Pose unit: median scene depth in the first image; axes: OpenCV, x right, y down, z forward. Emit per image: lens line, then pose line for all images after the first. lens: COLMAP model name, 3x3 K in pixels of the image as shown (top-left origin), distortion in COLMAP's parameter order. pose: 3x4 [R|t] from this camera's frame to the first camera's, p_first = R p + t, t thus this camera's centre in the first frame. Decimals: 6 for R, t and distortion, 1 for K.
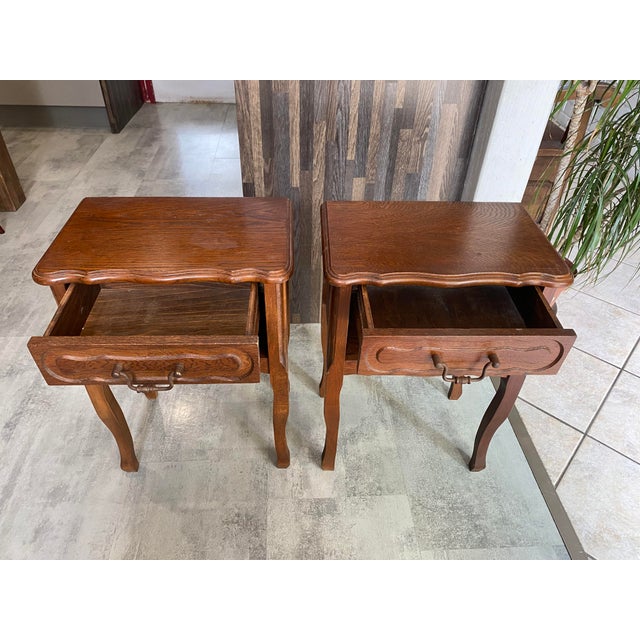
lens RADIAL K [[488.7, 0, 312.9], [0, 488.7, 317.8], [0, 0, 1]] dist [0.011768, -0.015173]
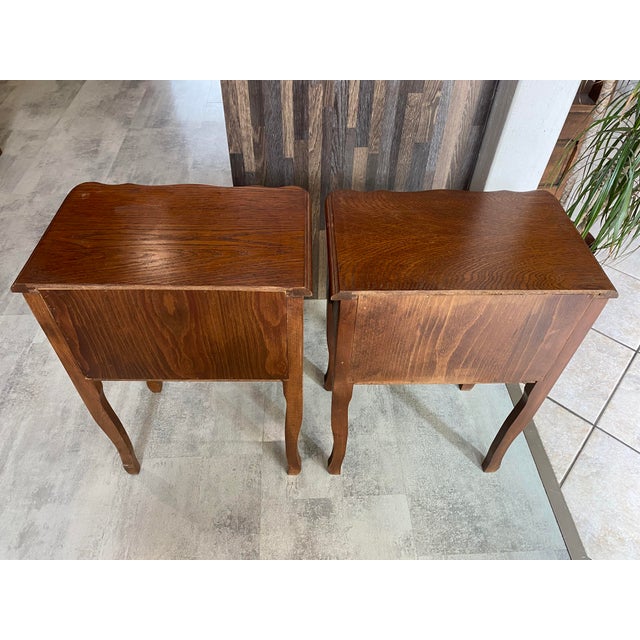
lens RADIAL K [[488.7, 0, 319.2], [0, 488.7, 314.3], [0, 0, 1]] dist [0.011768, -0.015173]
pose [[1.000000, 0.000174, 0.000345, 0.019330], [-0.000216, 0.991781, 0.127948, -0.103895], [-0.000320, -0.127948, 0.991781, 0.083206]]
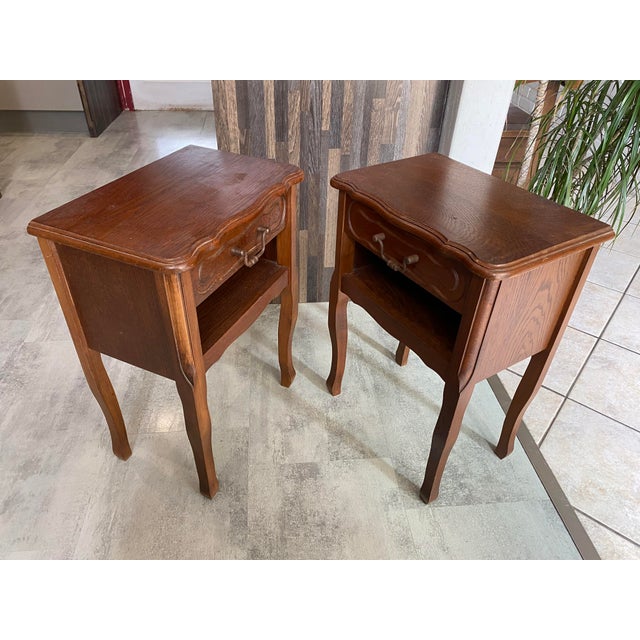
lens RADIAL K [[488.7, 0, 311.6], [0, 488.7, 314.2], [0, 0, 1]] dist [0.011768, -0.015173]
pose [[0.999264, -0.022049, 0.031393, 0.008380], [0.023672, 0.998350, -0.052318, 0.112434], [-0.030188, 0.053023, 0.998137, 0.007225]]
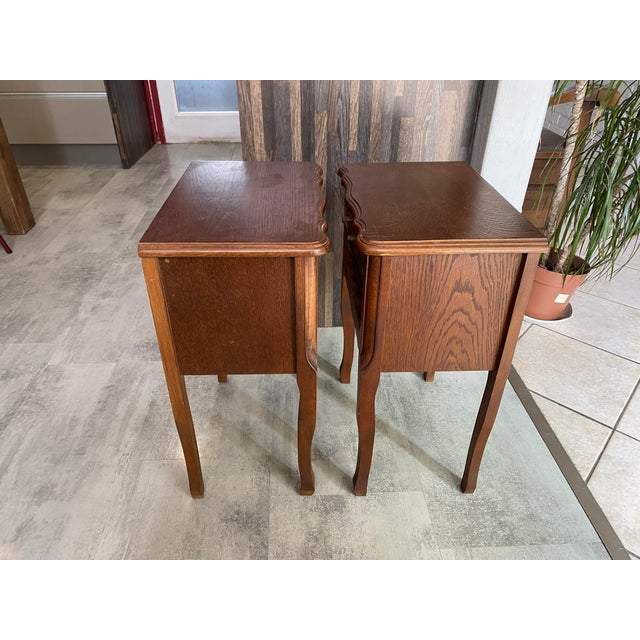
lens RADIAL K [[488.7, 0, 311.5], [0, 488.7, 314.4], [0, 0, 1]] dist [0.011768, -0.015173]
pose [[0.999646, -0.016569, -0.020827, 0.008824], [0.014004, 0.992941, -0.117778, 0.128263], [0.022632, 0.117444, 0.992822, 0.045990]]
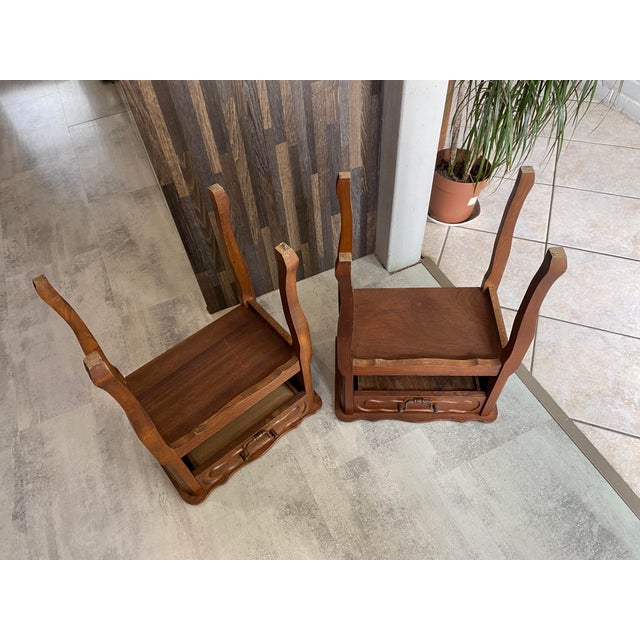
lens RADIAL K [[488.7, 0, 319.1], [0, 488.7, 322.0], [0, 0, 1]] dist [0.011768, -0.015173]
pose [[0.924403, -0.342813, 0.167207, -0.115714], [0.298274, 0.922958, 0.243271, -0.184733], [-0.237722, -0.175006, 0.955438, 0.028061]]
